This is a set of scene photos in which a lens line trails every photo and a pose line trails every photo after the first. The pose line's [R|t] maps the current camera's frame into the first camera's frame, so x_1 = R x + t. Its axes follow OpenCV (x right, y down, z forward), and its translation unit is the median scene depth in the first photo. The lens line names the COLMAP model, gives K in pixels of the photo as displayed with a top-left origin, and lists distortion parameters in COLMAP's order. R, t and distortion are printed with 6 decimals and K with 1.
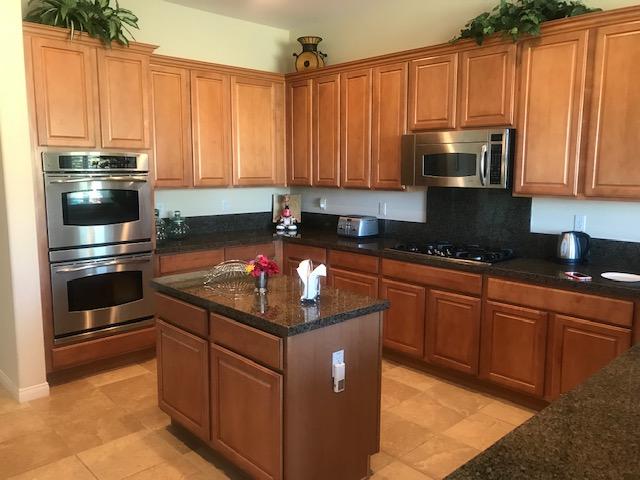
lens RADIAL K [[523.2, 0, 317.1], [0, 523.2, 237.5], [0, 0, 1]] dist [0.003189, 0.004843]
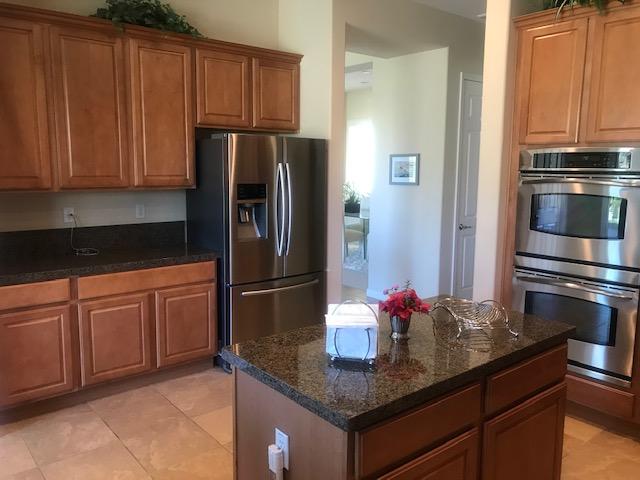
lens RADIAL K [[523.2, 0, 317.1], [0, 523.2, 237.5], [0, 0, 1]] dist [0.003189, 0.004843]
pose [[-0.072830, 0.141146, -0.987306, 0.435759], [-0.138679, 0.978885, 0.150172, -0.093322], [0.987656, 0.147856, -0.051719, 0.662325]]
